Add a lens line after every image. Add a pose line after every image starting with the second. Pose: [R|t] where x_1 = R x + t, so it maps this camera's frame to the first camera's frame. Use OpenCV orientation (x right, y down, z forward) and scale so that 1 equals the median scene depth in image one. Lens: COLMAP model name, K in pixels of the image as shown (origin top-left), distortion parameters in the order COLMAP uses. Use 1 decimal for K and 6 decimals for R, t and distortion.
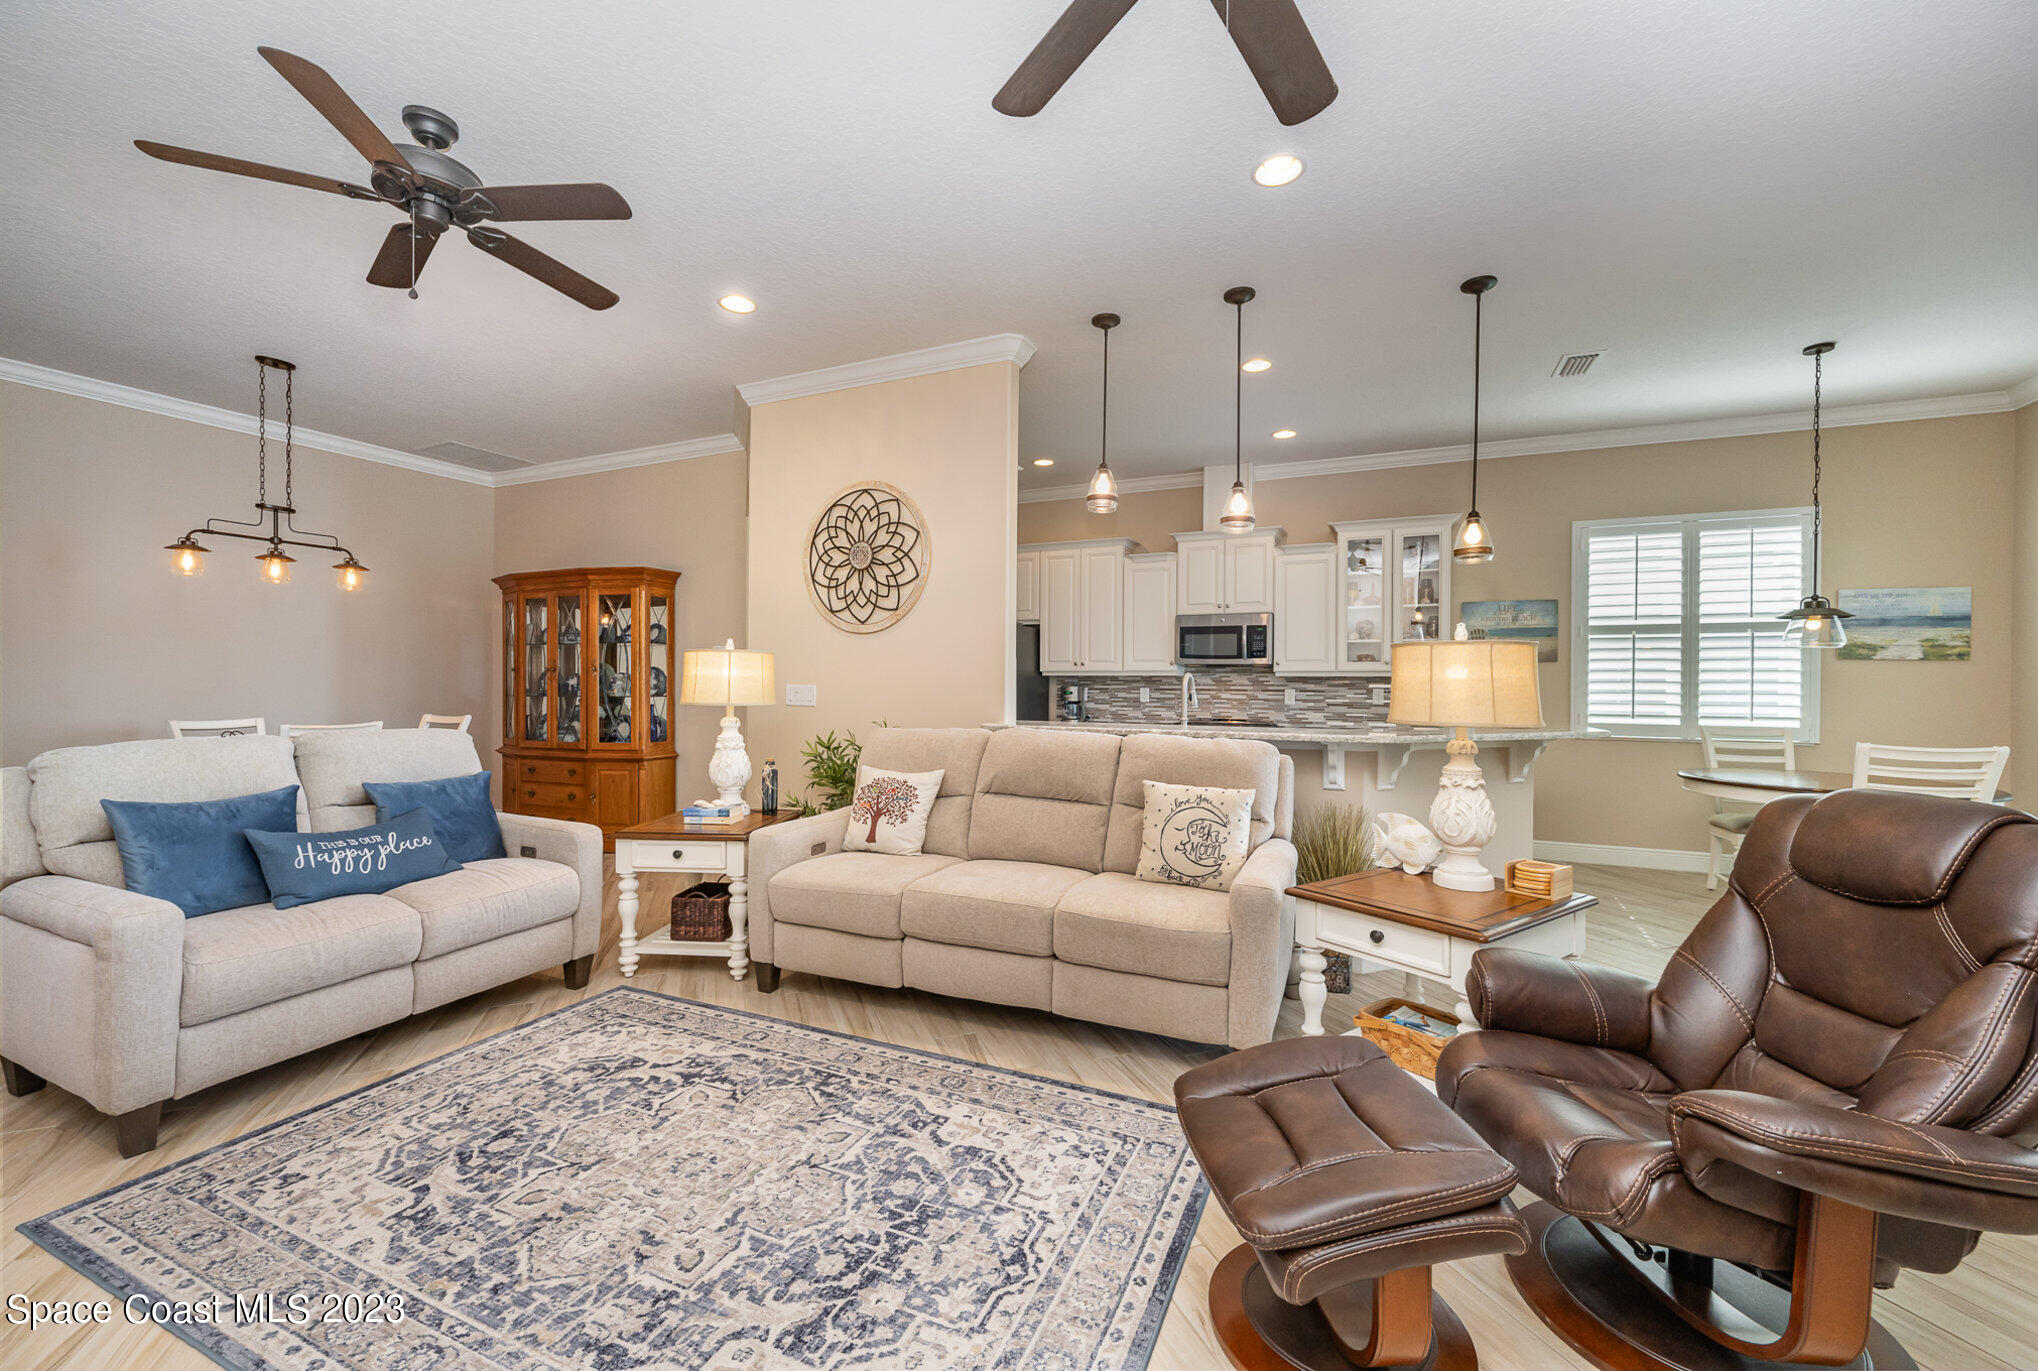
lens RADIAL K [[807.7, 0, 1019.0], [0, 807.7, 685.5], [0, 0, 1]] dist [-0.001864, -0.000200]
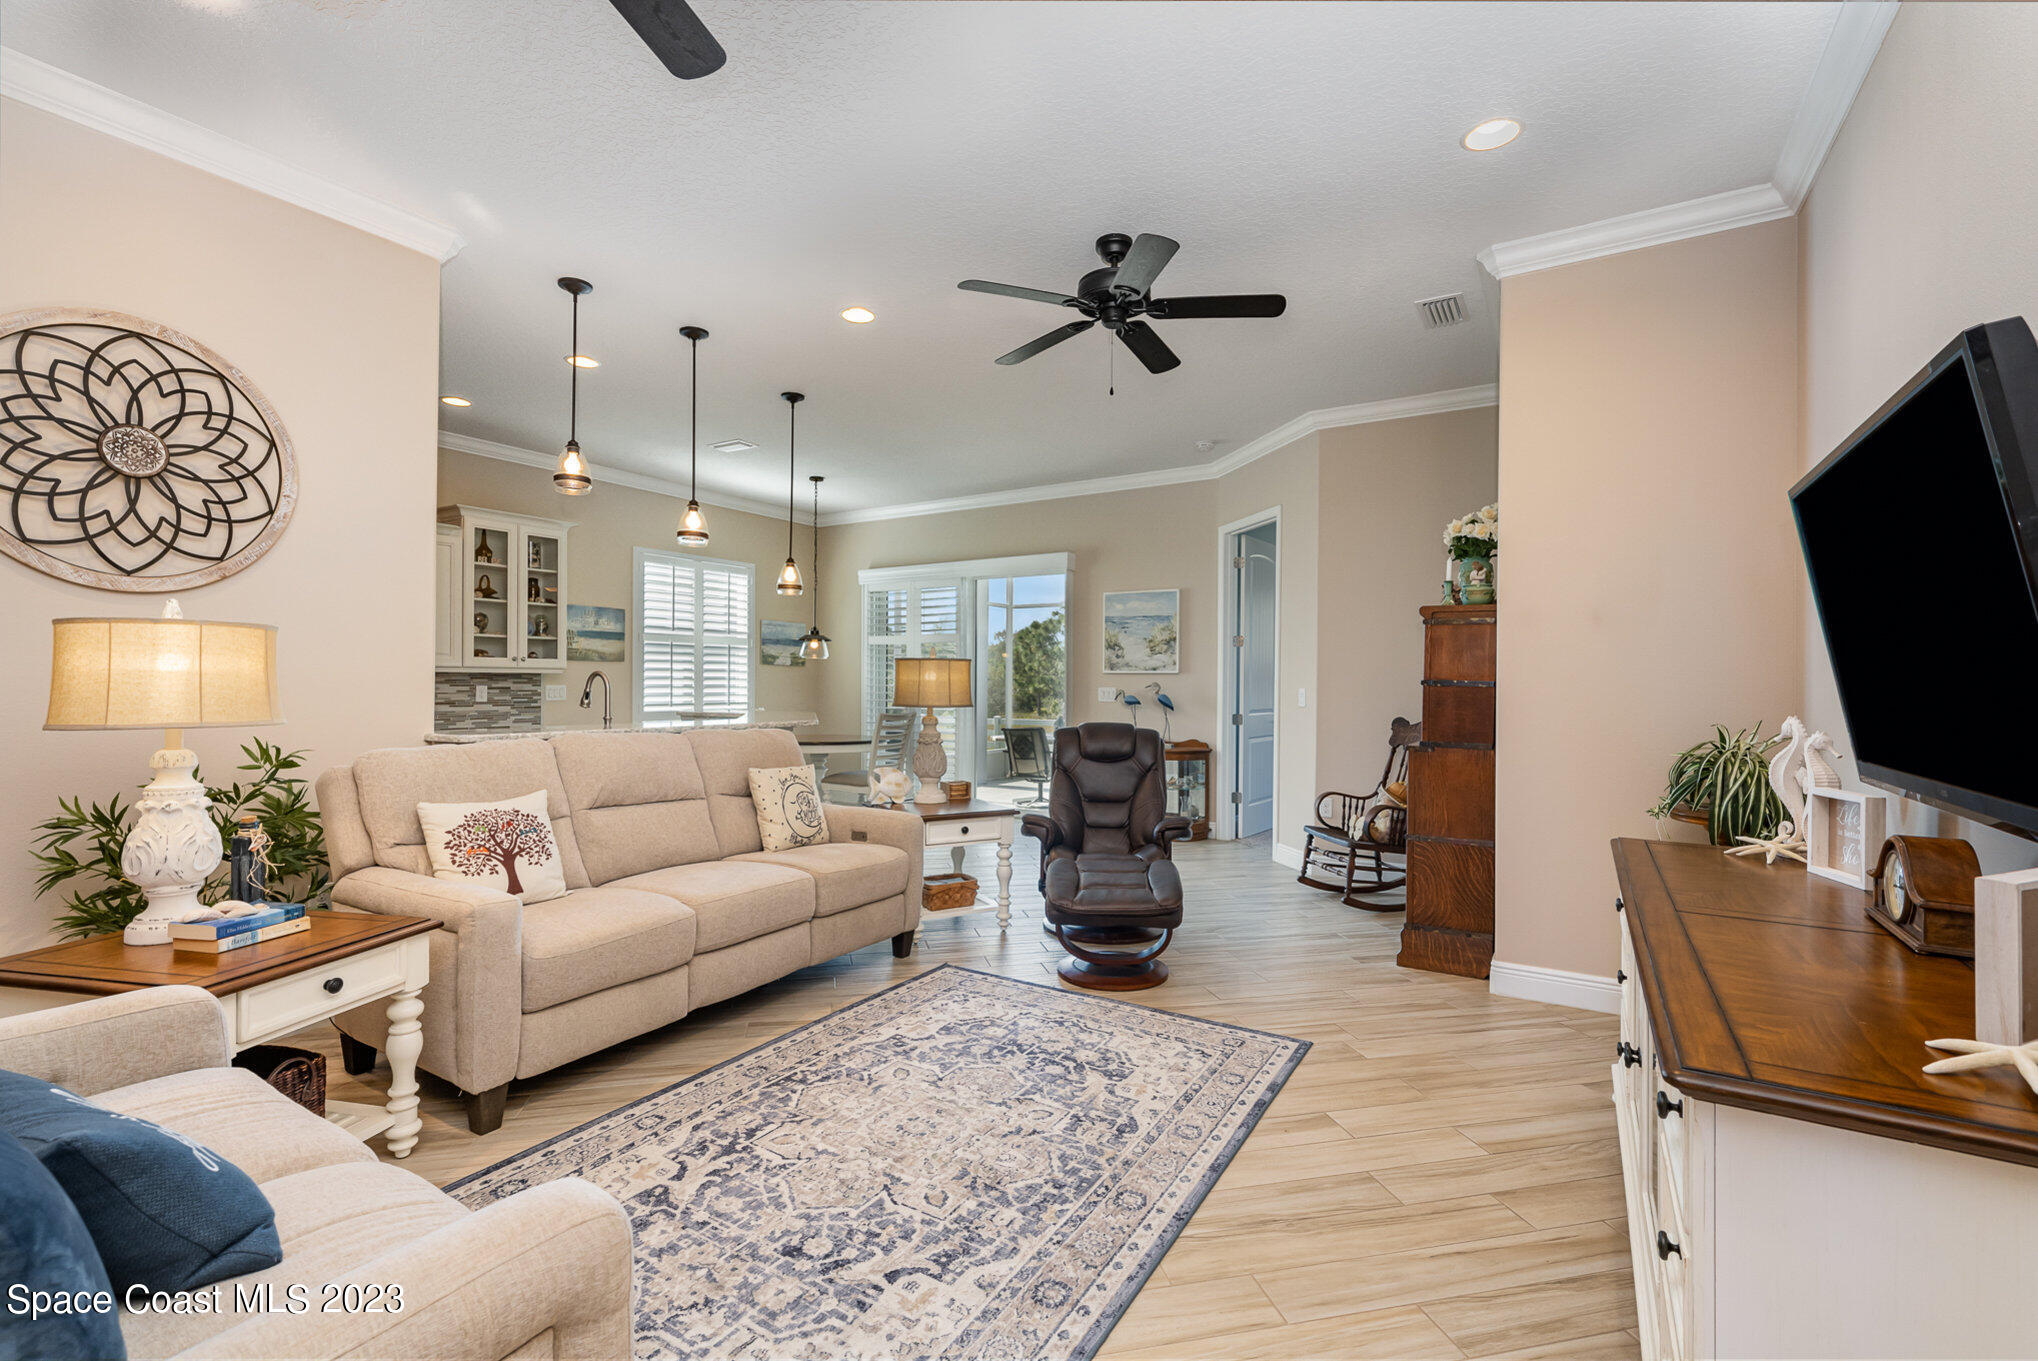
lens RADIAL K [[891.3, 0, 1019.0], [0, 891.3, 680.5], [0, 0, 1]] dist [0.000104, -0.000043]
pose [[0.132877, -0.001834, 0.991131, -0.756410], [-0.000888, 0.999998, 0.001970, -0.006295], [-0.991132, -0.001142, 0.132875, 0.336090]]
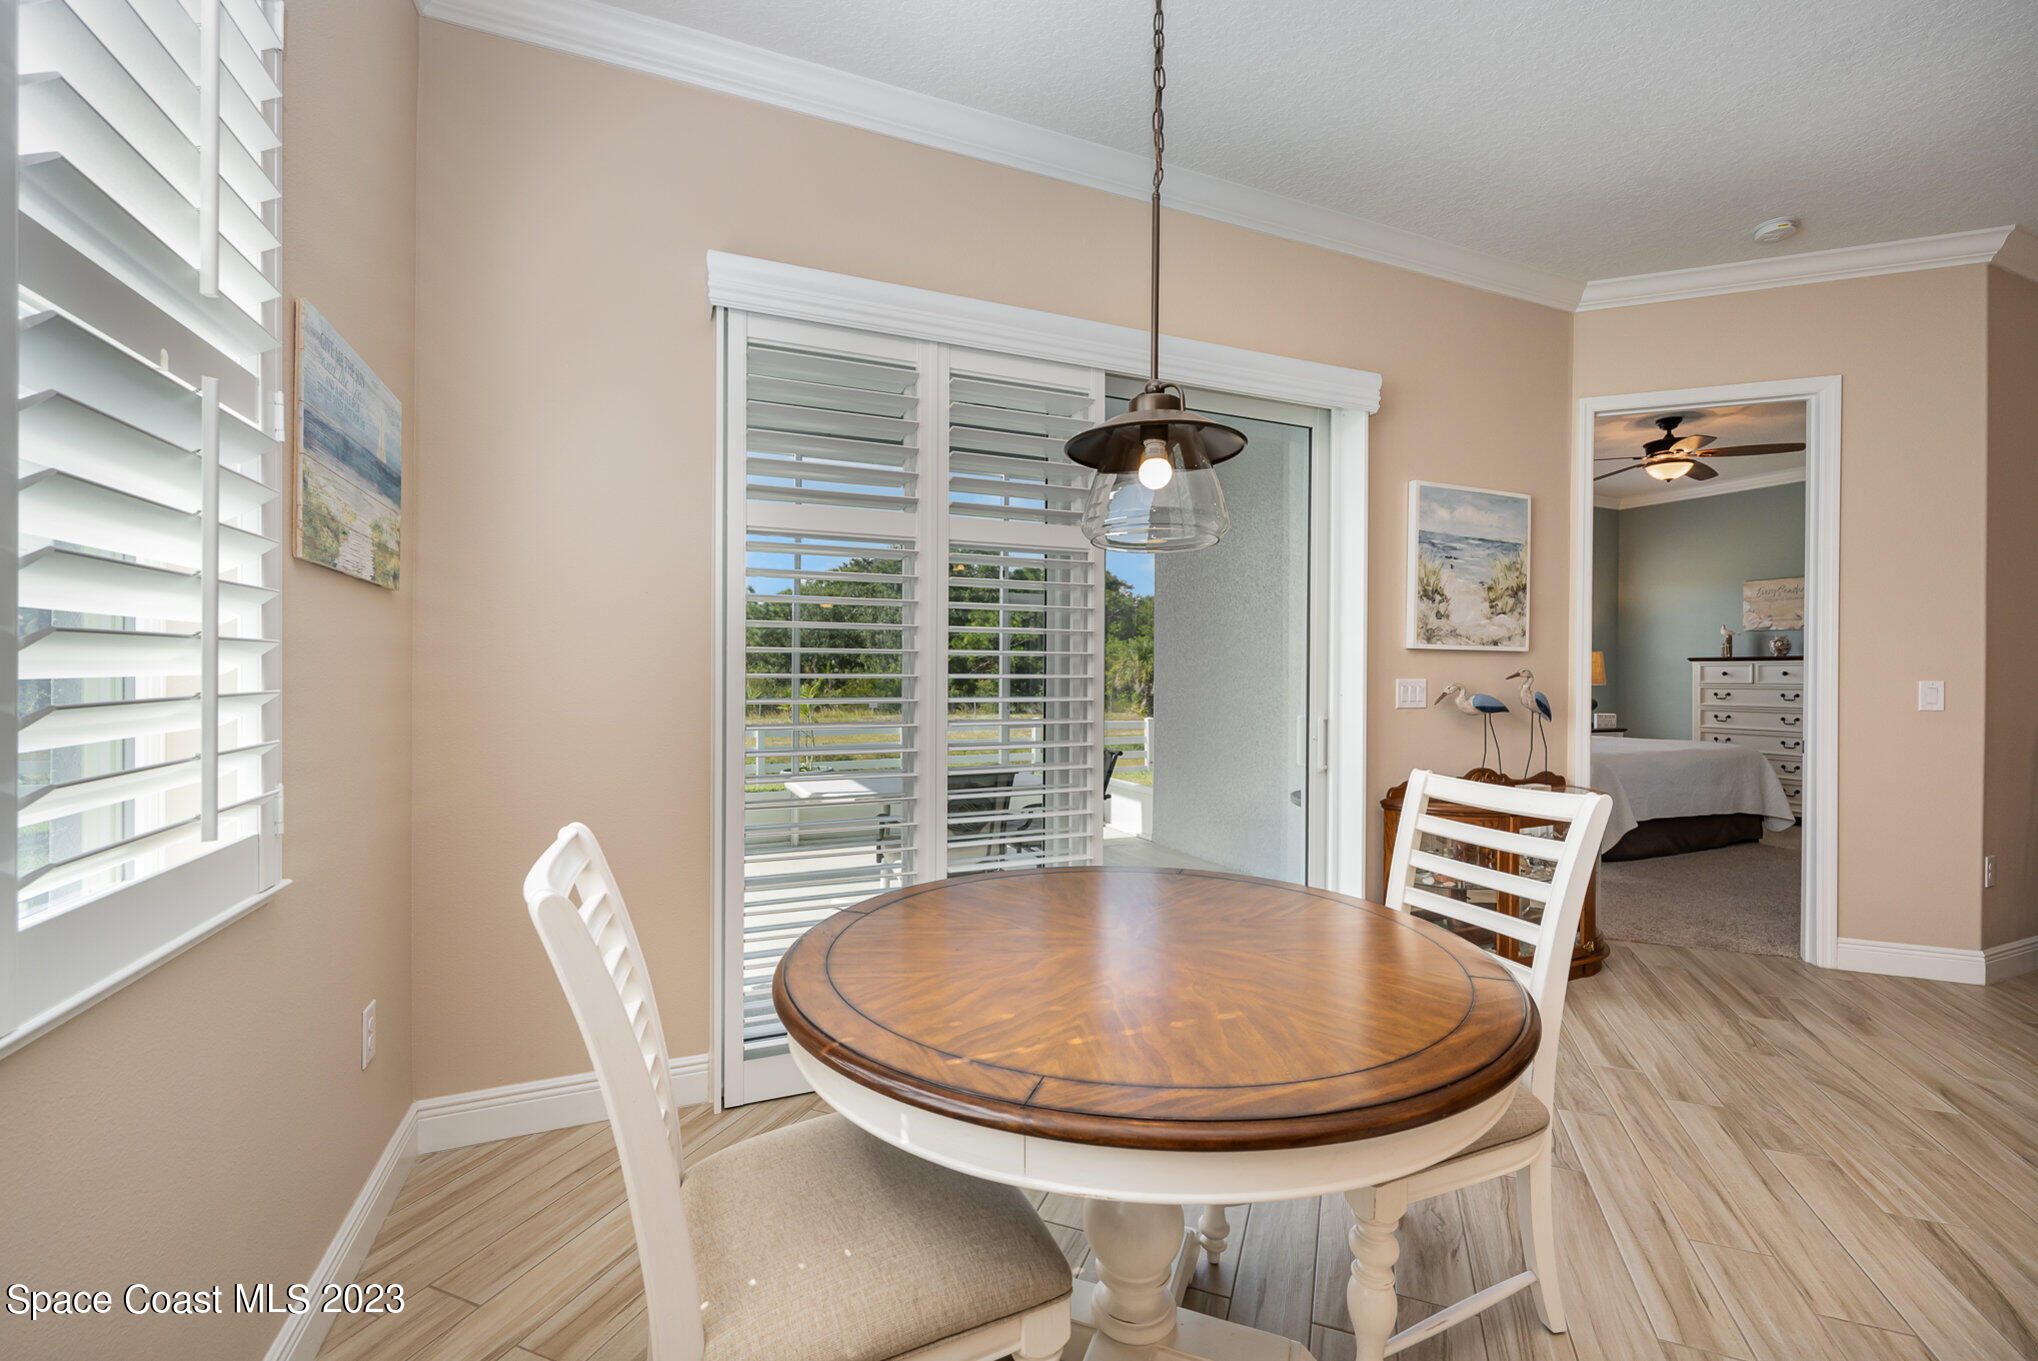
lens RADIAL K [[829.1, 0, 1019.0], [0, 829.1, 680.5], [0, 0, 1]] dist [-0.023248, 0.000006]
pose [[-0.728890, -0.019131, 0.684364, 0.767152], [-0.005618, 0.999743, 0.021964, -0.002450], [-0.684608, 0.012165, -0.728810, 1.242096]]
